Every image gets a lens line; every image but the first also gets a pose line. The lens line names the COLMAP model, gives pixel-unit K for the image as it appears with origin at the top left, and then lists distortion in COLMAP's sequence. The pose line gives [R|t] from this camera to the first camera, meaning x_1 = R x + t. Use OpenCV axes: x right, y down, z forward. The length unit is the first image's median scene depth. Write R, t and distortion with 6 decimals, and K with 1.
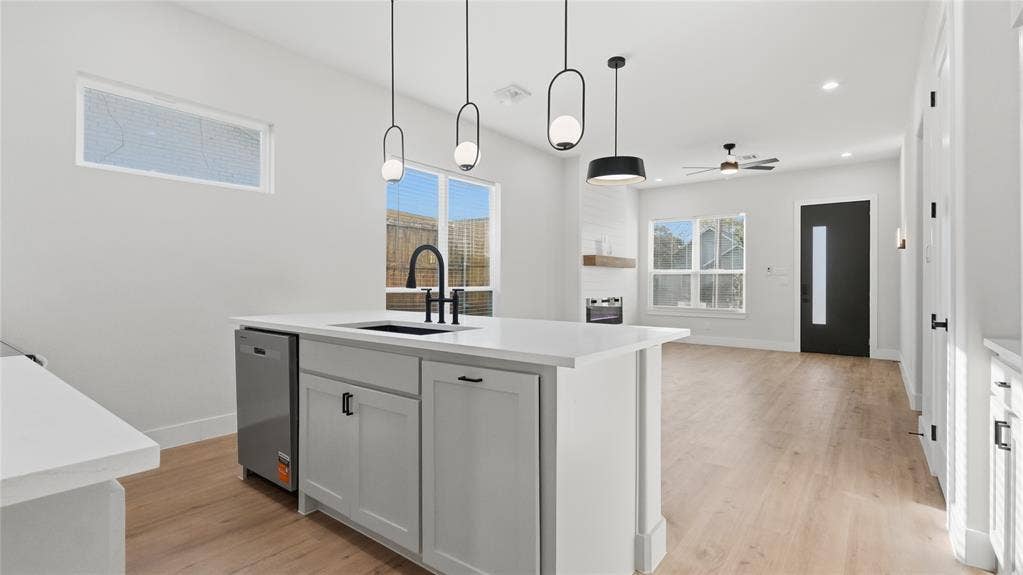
lens RADIAL K [[472.1, 0, 512.8], [0, 472.1, 284.1], [0, 0, 1]] dist [-0.000935, -0.000354]
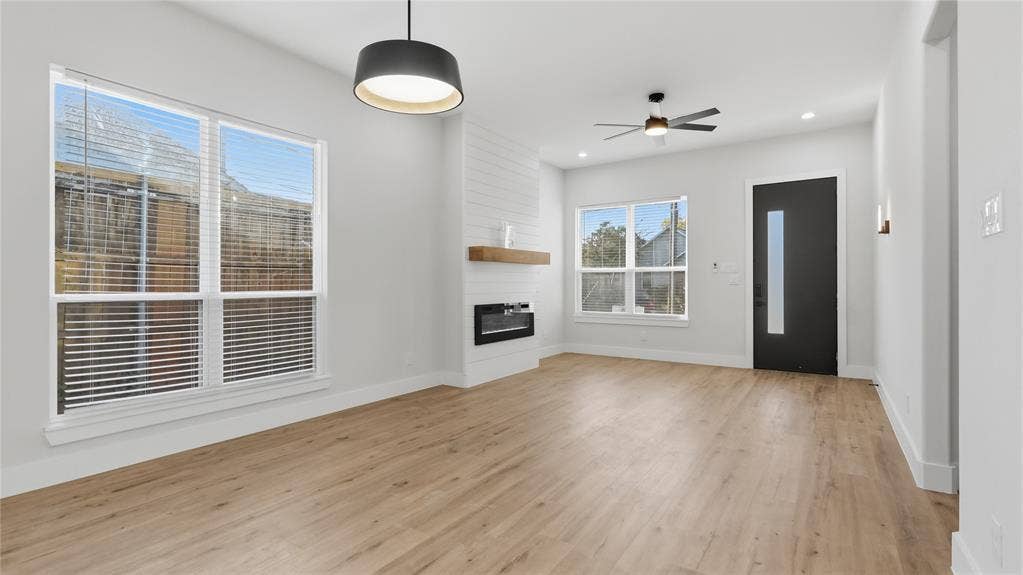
lens RADIAL K [[467.4, 0, 511.5], [0, 467.4, 287.5], [0, 0, 1]] dist [-0.010402, 0.000017]
pose [[0.998475, -0.007682, 0.054666, 0.165347], [0.007461, 0.999963, 0.004244, 0.000277], [-0.054697, -0.003830, 0.998496, 0.245820]]
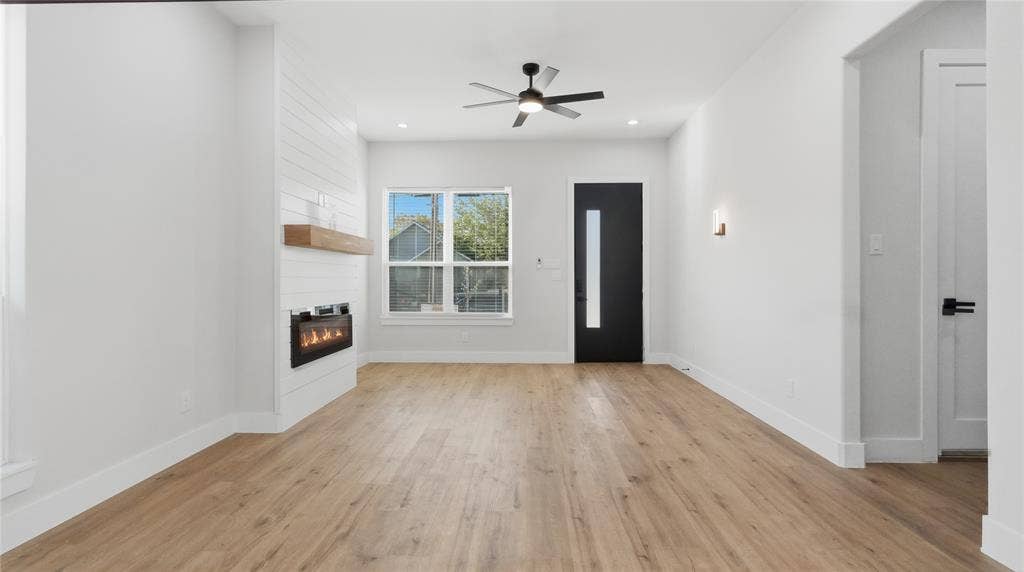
lens RADIAL K [[472.6, 0, 513.3], [0, 472.6, 282.6], [0, 0, 1]] dist [-0.000935, -0.000354]
pose [[0.809948, -0.008244, 0.586444, 0.047972], [0.006147, 0.999966, 0.005567, -0.000199], [-0.586470, -0.000904, 0.809970, 0.419533]]
